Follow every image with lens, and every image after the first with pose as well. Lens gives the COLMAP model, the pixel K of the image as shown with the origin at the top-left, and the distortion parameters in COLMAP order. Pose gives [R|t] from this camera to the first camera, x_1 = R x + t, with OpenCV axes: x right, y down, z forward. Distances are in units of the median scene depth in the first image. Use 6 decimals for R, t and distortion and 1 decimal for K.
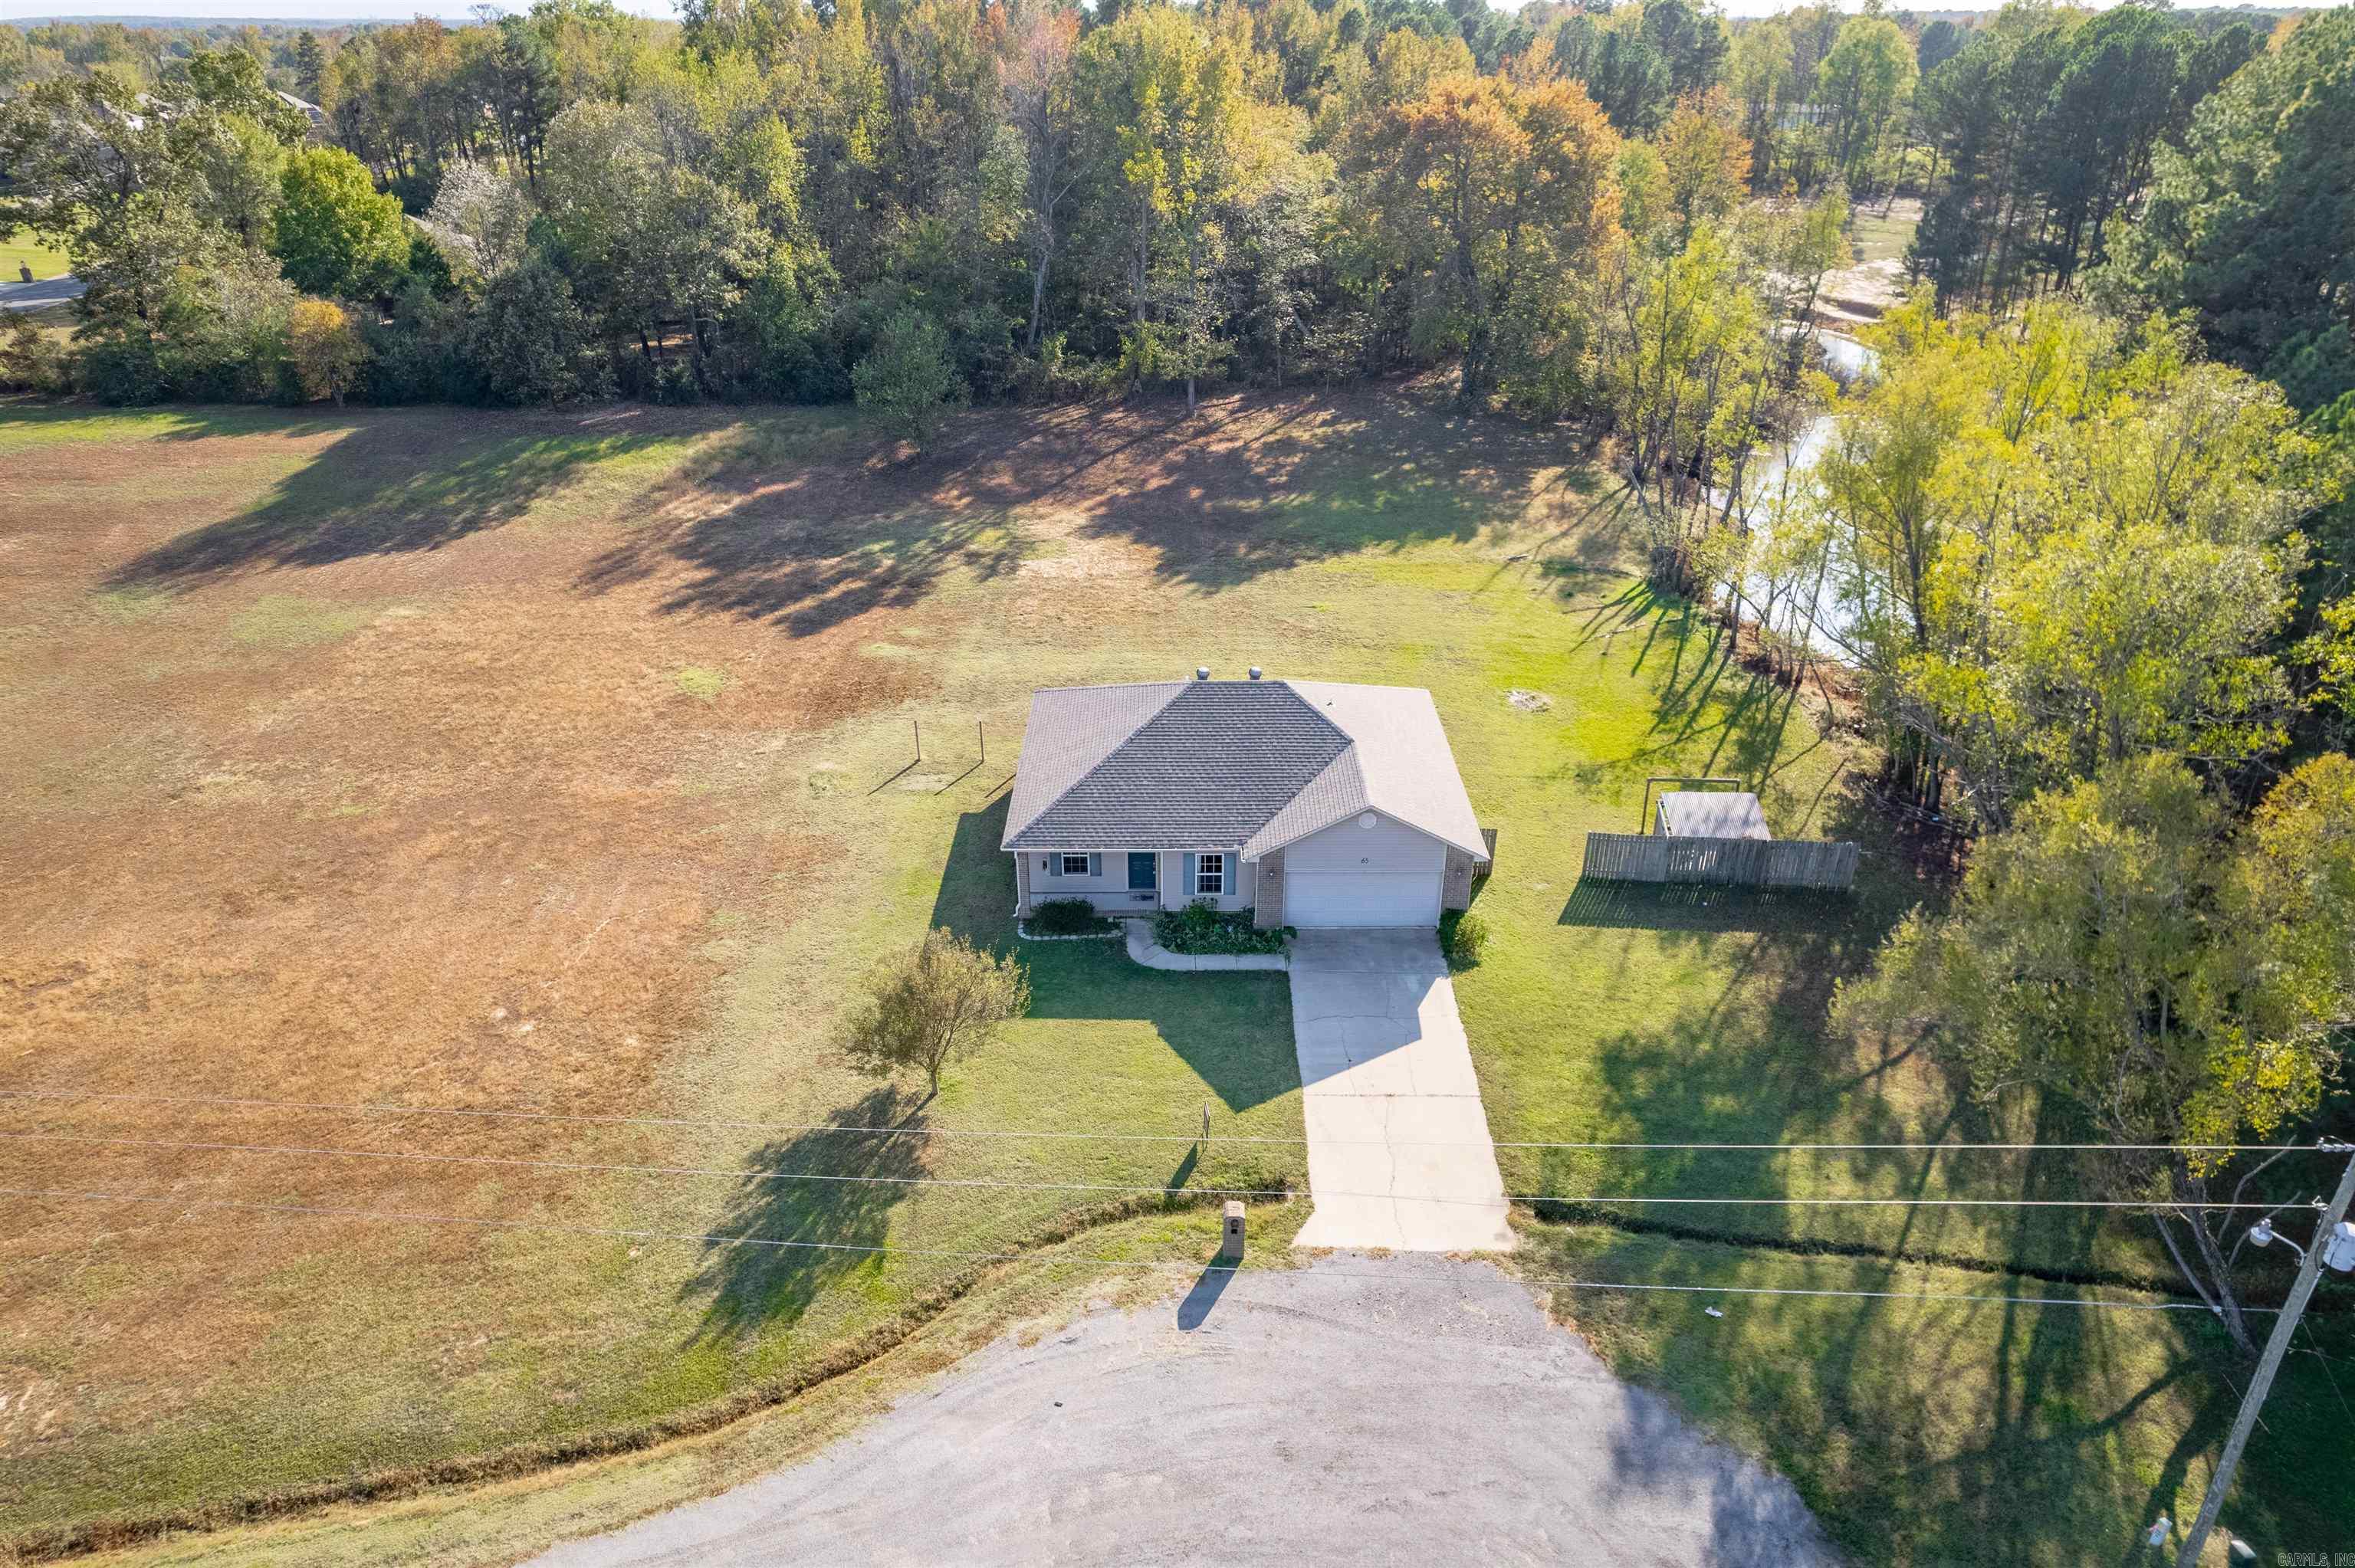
lens RADIAL K [[1533.2, 0, 1181.1], [0, 1533.2, 807.5], [0, 0, 1]] dist [-0.077889, 0.069575]
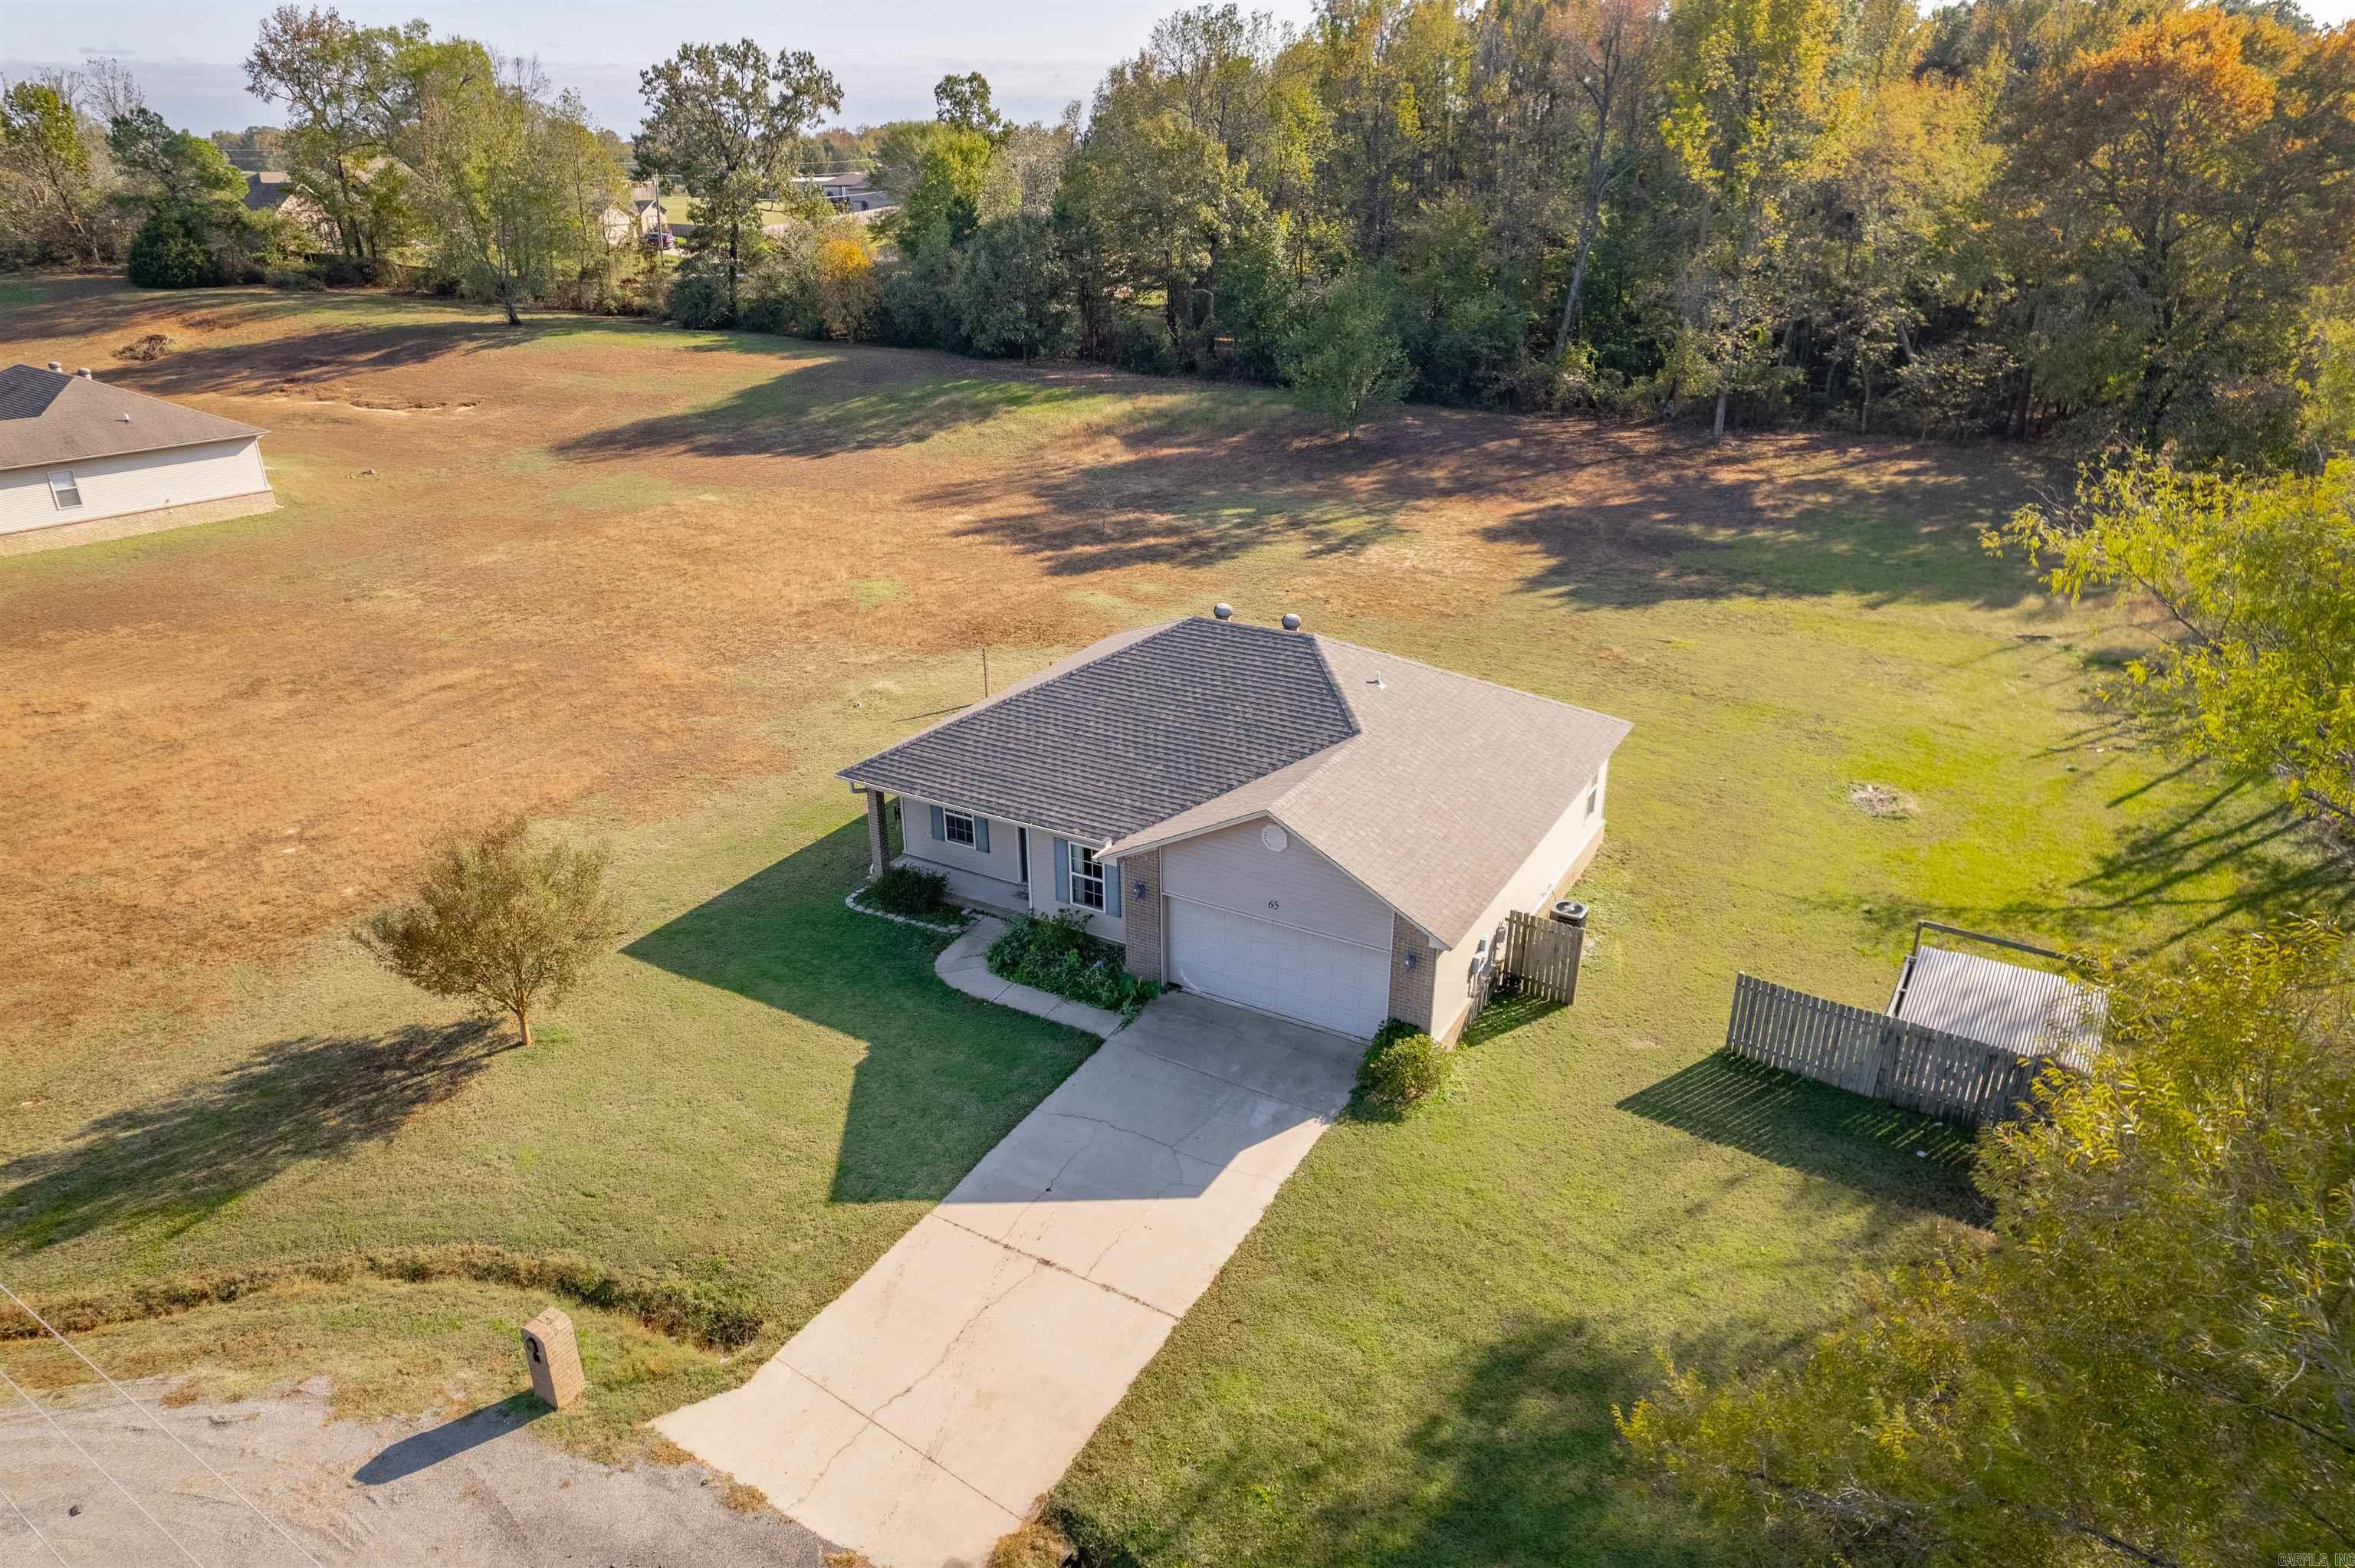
lens RADIAL K [[1541.1, 0, 1177.5], [0, 1541.1, 784.0], [0, 0, 1]] dist [-0.081040, 0.072134]
pose [[0.865478, 0.194293, -0.461734, 0.345753], [-0.232916, 0.972107, -0.027526, 0.012655], [0.443507, 0.131368, 0.886591, 0.400422]]
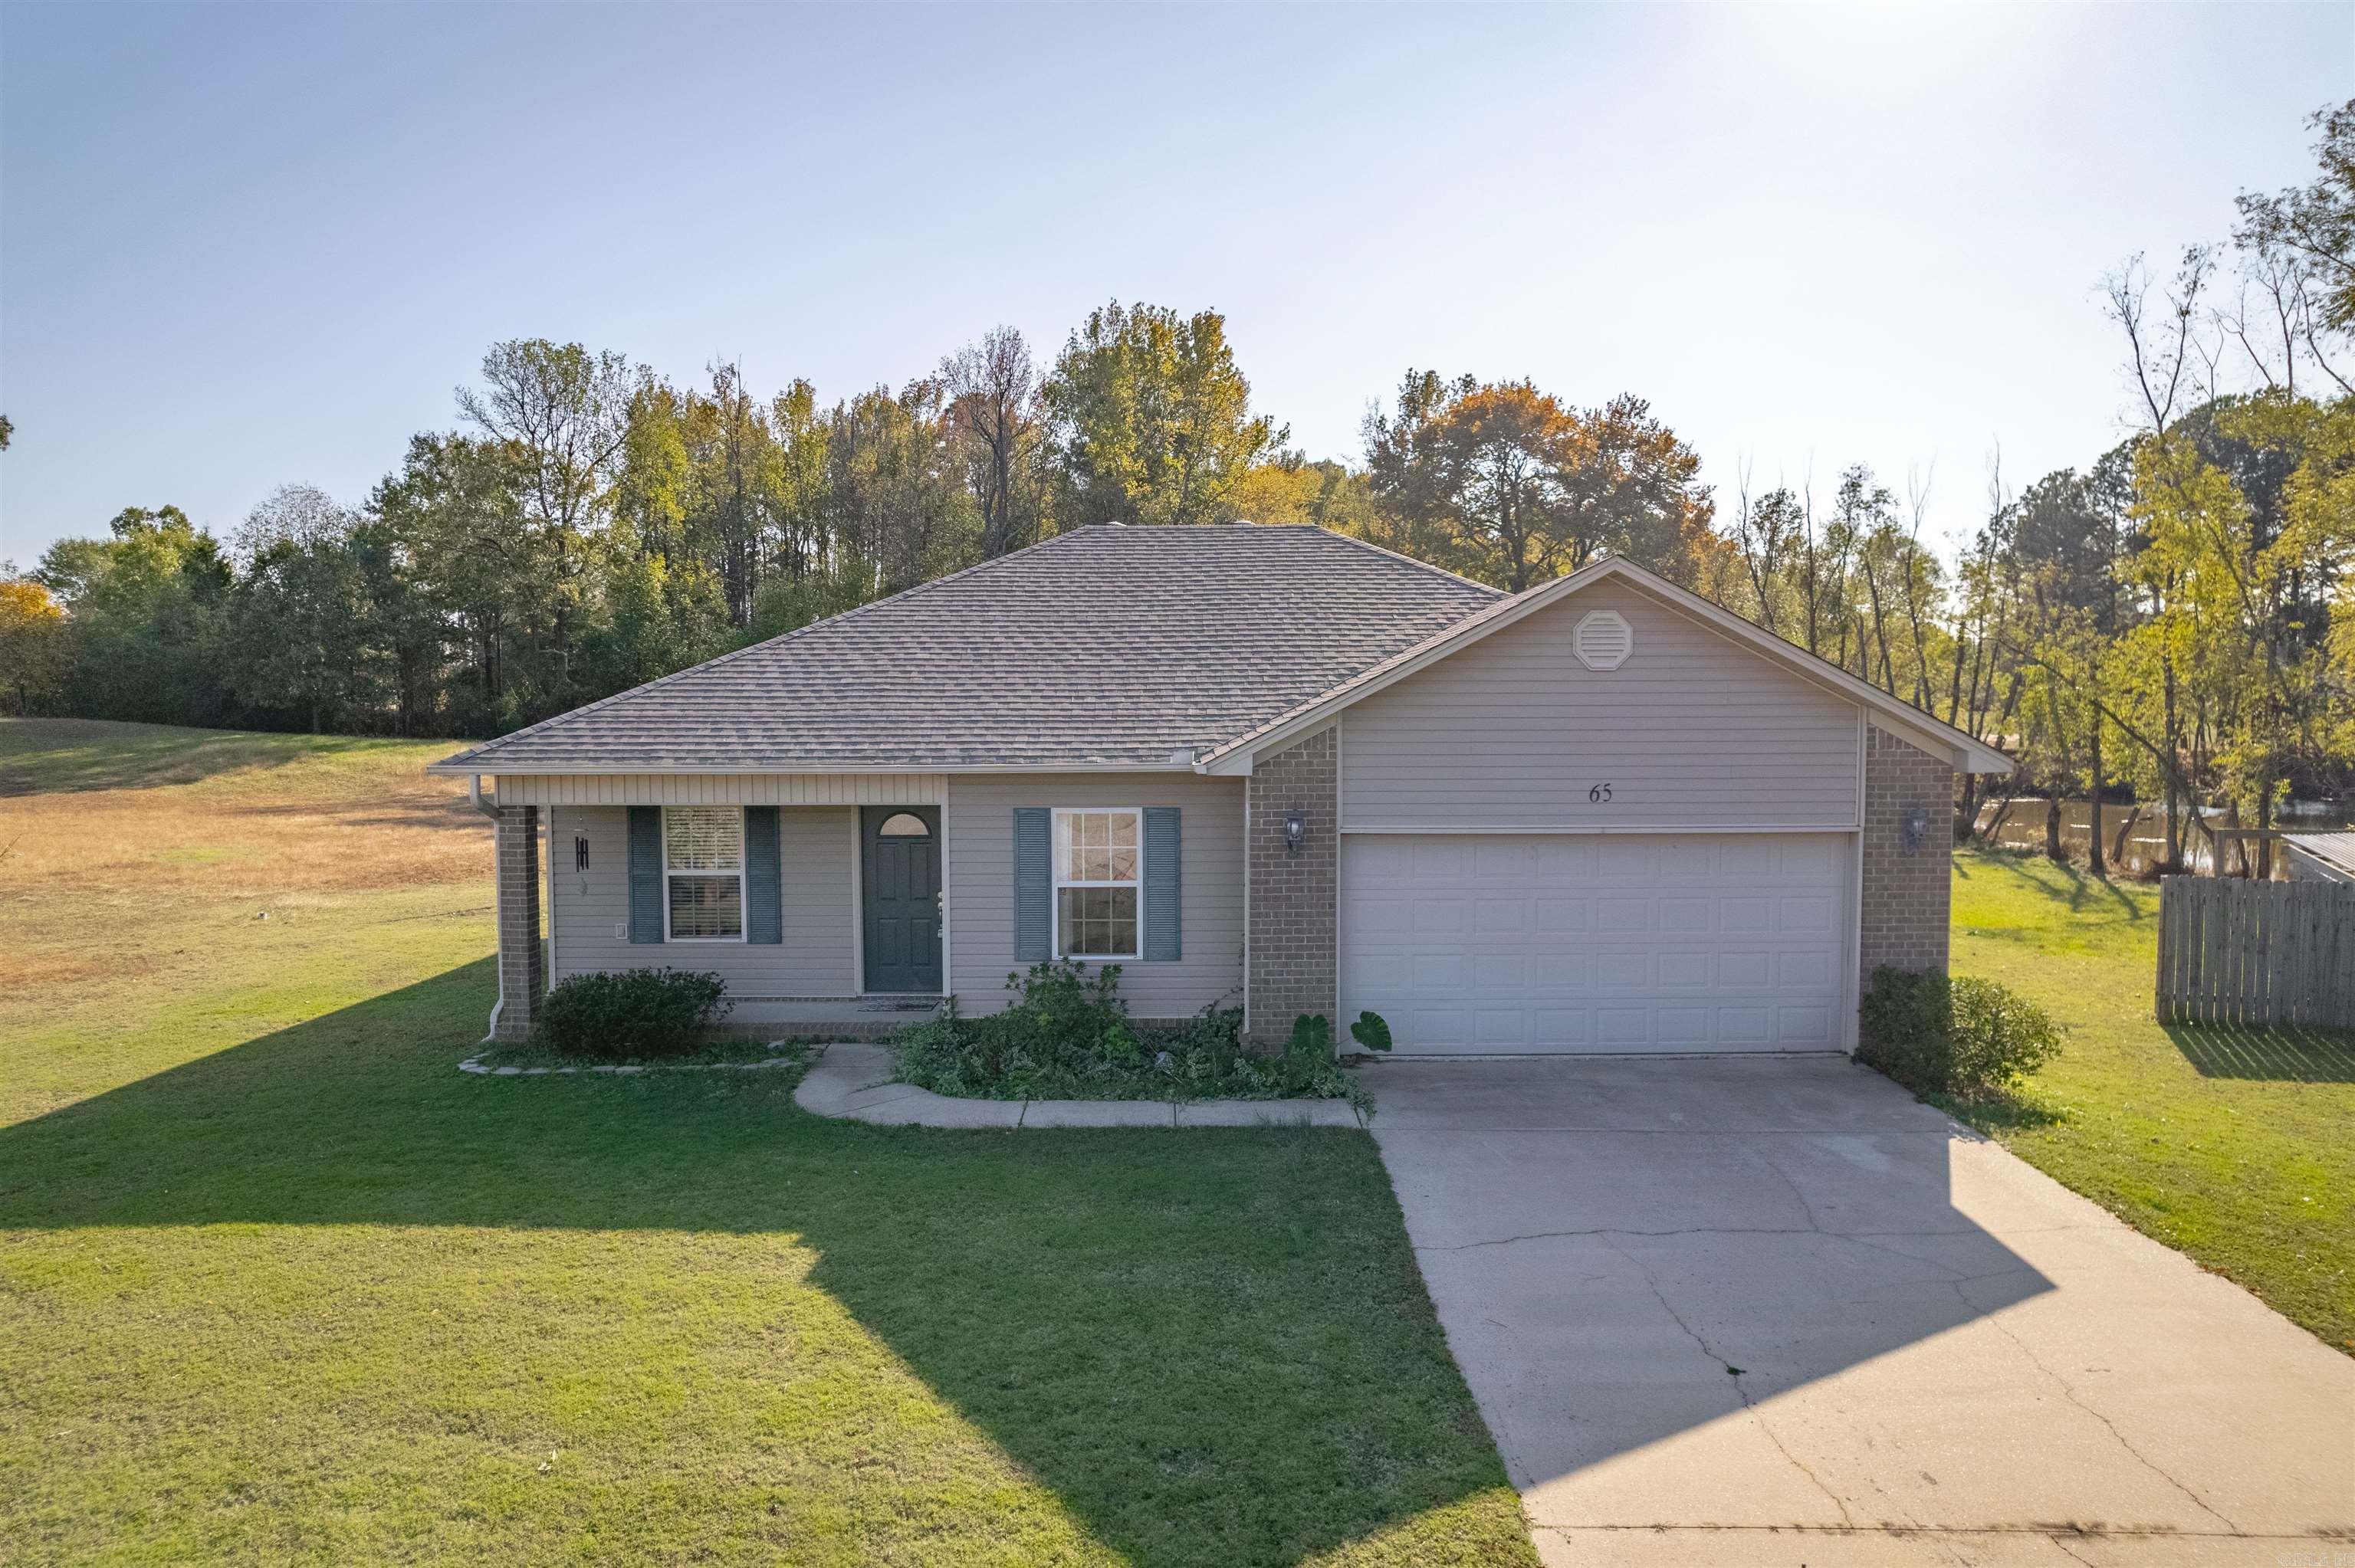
lens RADIAL K [[1533.2, 0, 1181.1], [0, 1533.2, 807.5], [0, 0, 1]] dist [-0.077889, 0.069575]
pose [[0.999891, -0.004549, -0.014075, 0.038941], [-0.001810, 0.906785, -0.421590, 0.155431], [0.014681, 0.421570, 0.906677, 0.688809]]
